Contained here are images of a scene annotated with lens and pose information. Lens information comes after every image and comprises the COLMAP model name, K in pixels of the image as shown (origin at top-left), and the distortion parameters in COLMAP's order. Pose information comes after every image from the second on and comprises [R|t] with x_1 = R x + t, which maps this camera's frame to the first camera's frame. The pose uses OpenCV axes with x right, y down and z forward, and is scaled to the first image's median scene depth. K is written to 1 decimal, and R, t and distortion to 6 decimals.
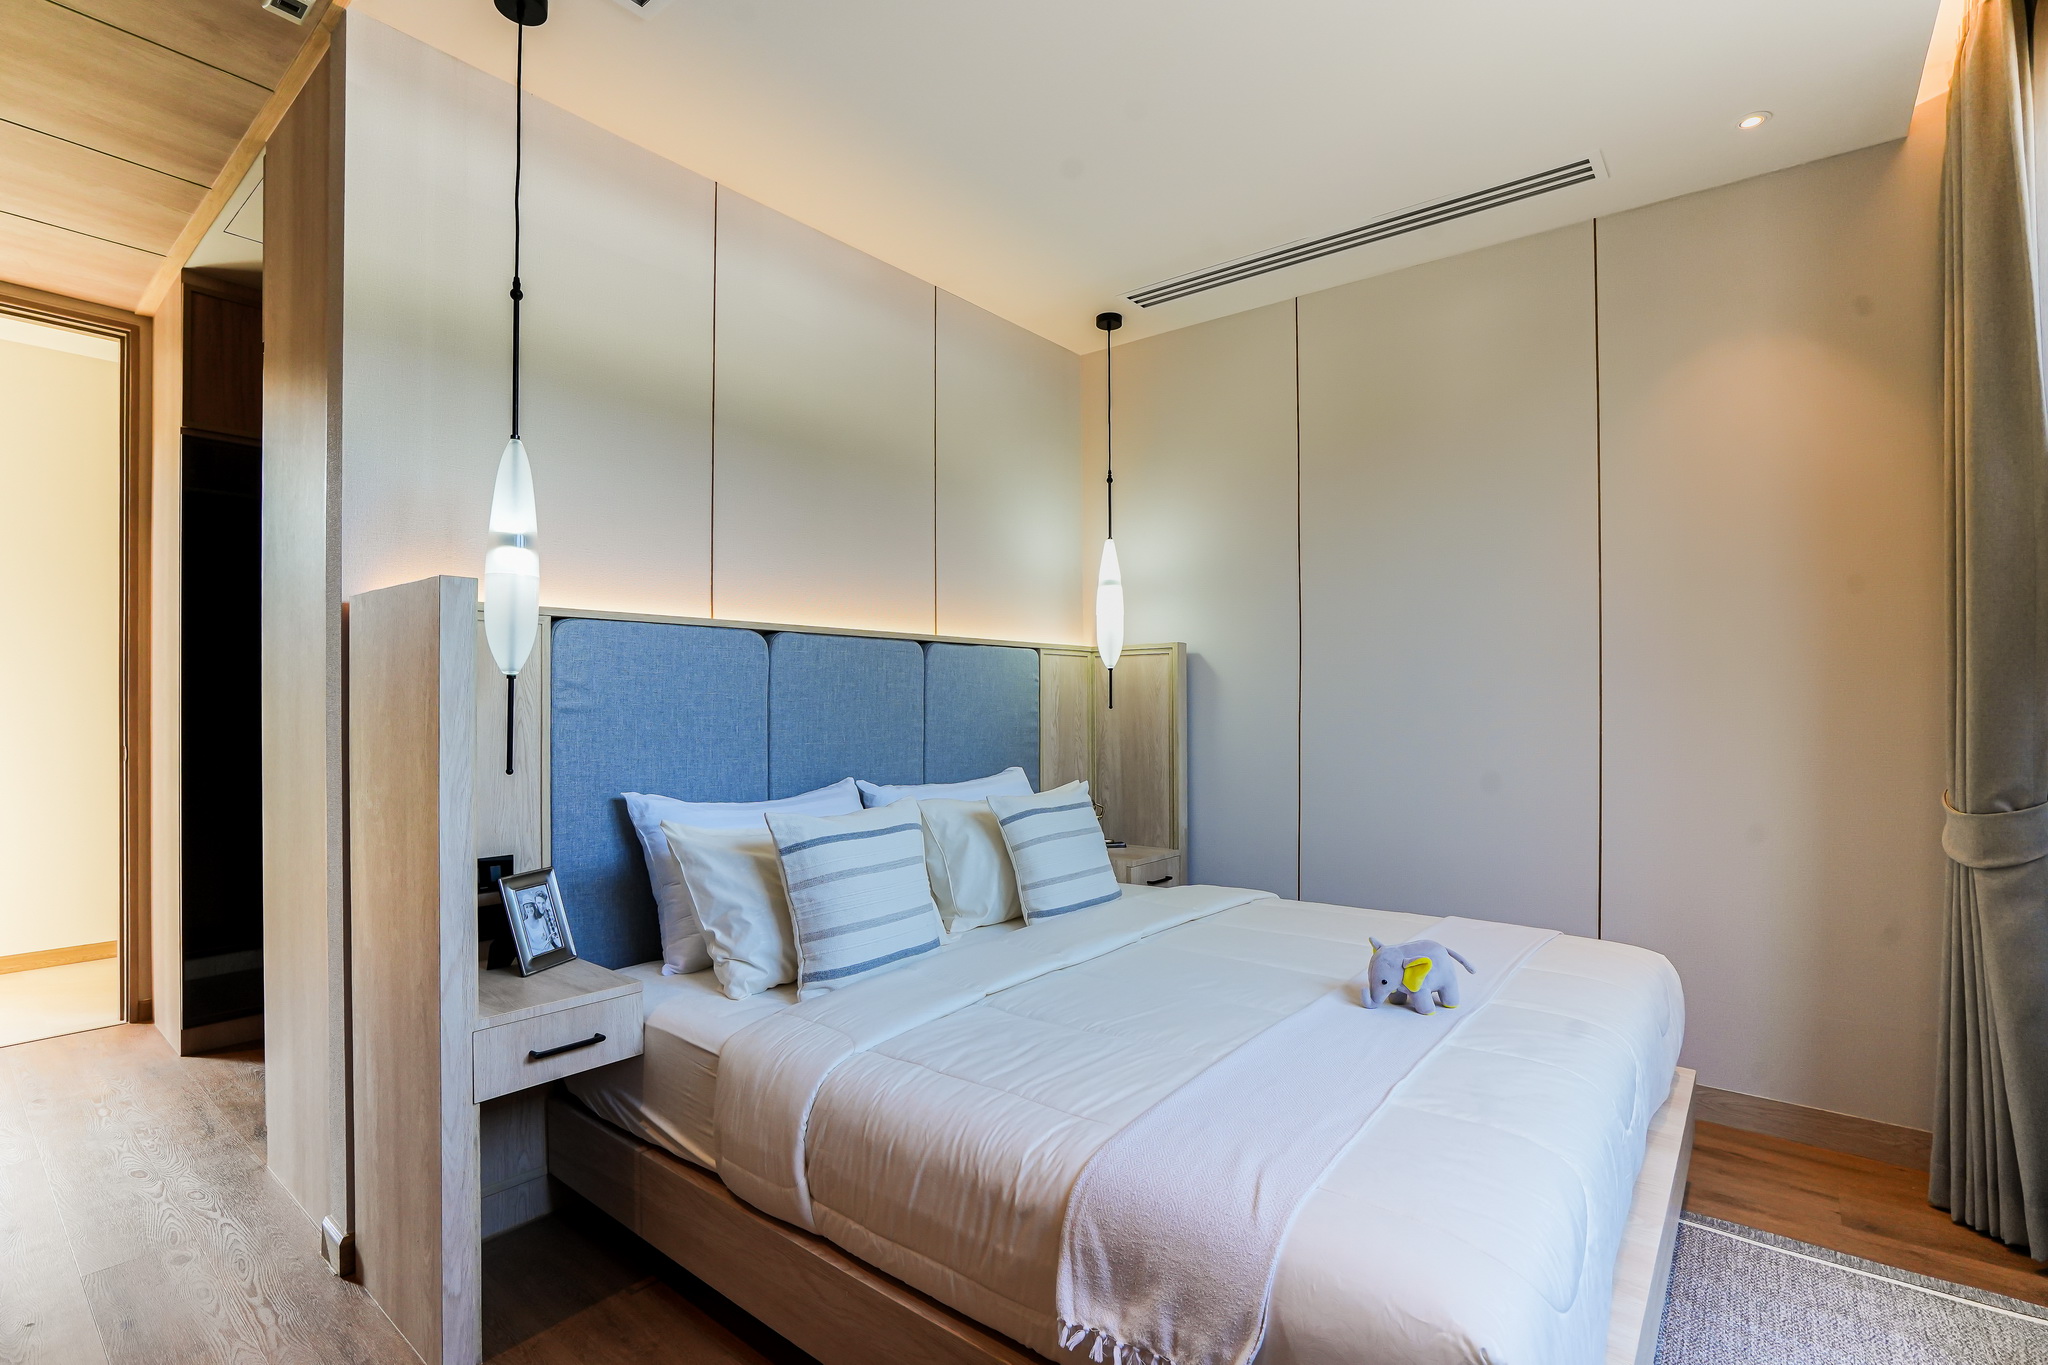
lens RADIAL K [[951.7, 0, 1020.4], [0, 951.7, 690.9], [0, 0, 1]] dist [-0.067327, 0.034083]
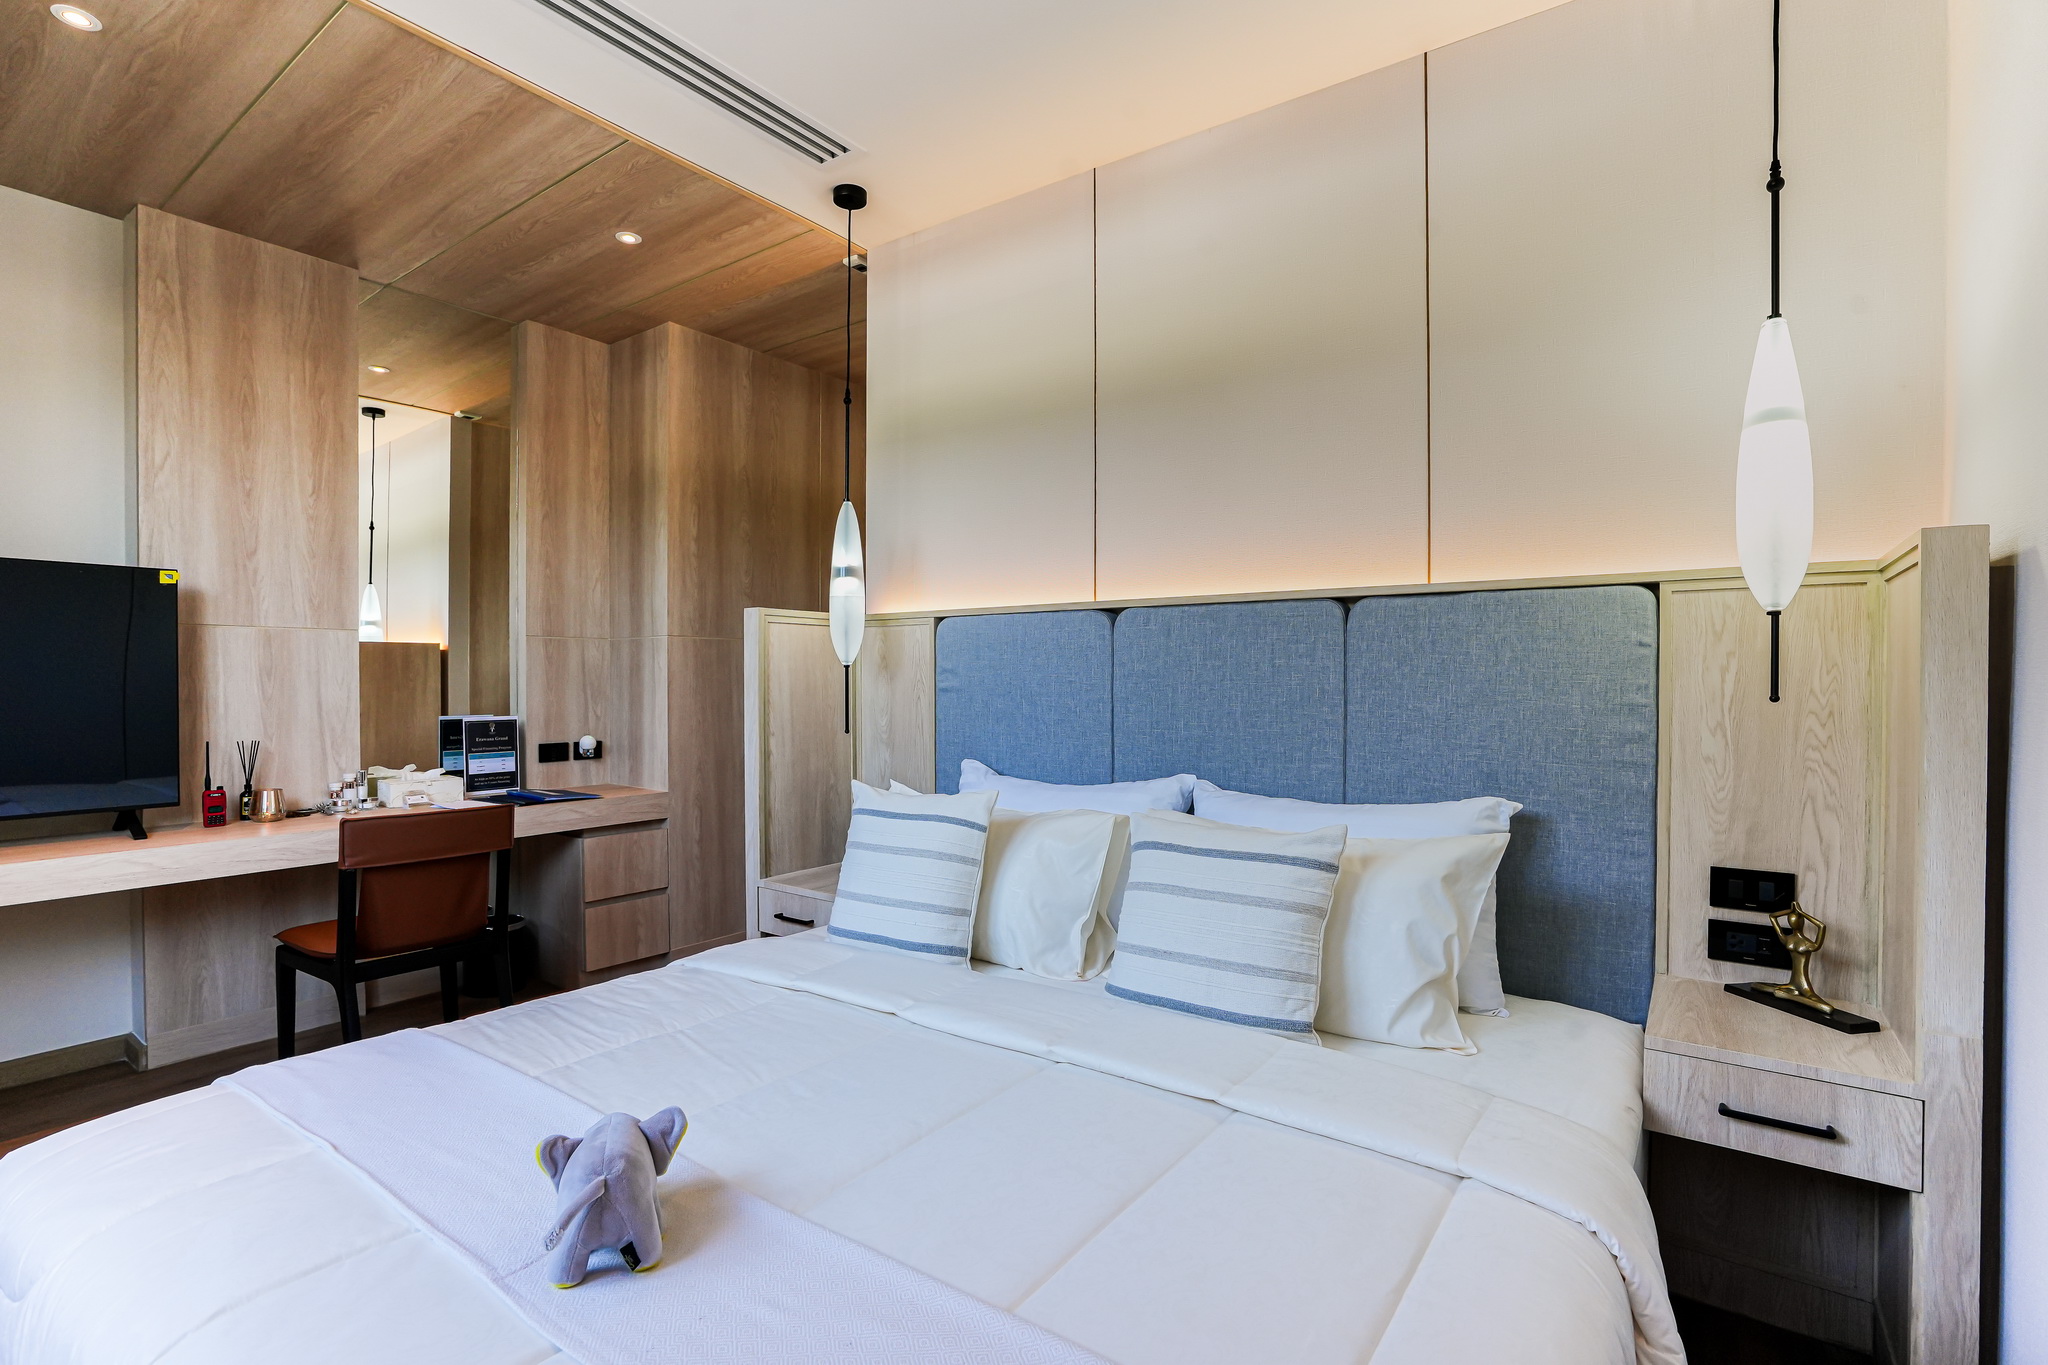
lens RADIAL K [[954.1, 0, 1024.0], [0, 954.1, 682.5], [0, 0, 1]] dist [-0.072480, 0.034904]
pose [[0.060345, 0.005155, -0.998164, 0.659502], [0.012545, 0.999904, 0.005922, 0.003368], [0.998099, -0.012879, 0.060274, 0.821961]]
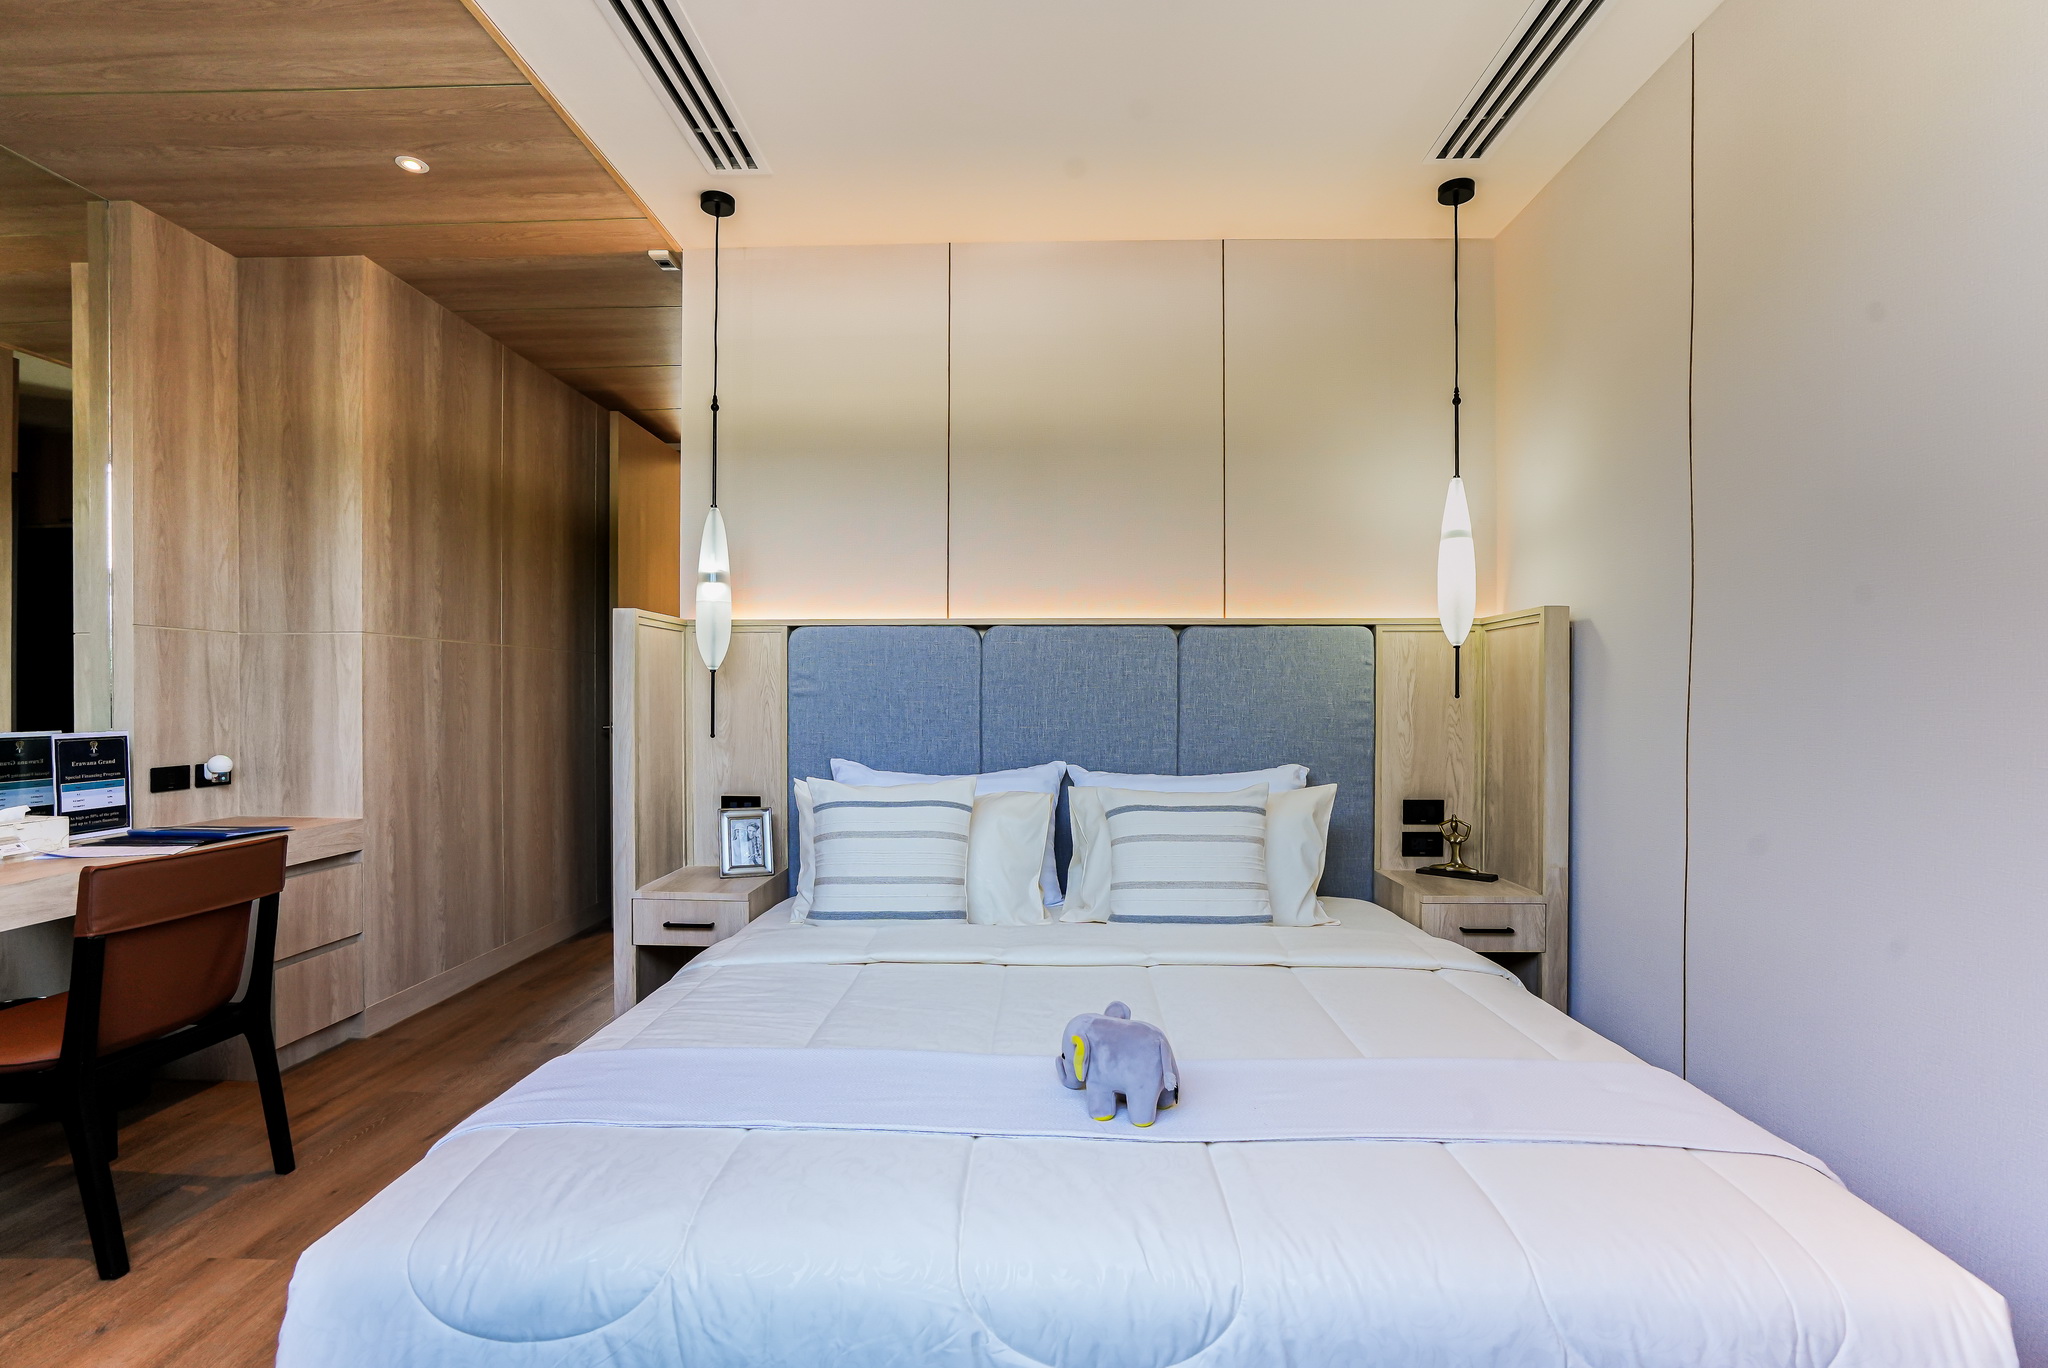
lens RADIAL K [[951.7, 0, 1020.4], [0, 951.7, 692.4], [0, 0, 1]] dist [-0.067327, 0.034083]
pose [[0.601696, 0.000431, -0.798725, 0.640894], [0.006724, 0.999962, 0.005605, 0.009577], [0.798697, -0.008743, 0.601670, 0.344001]]
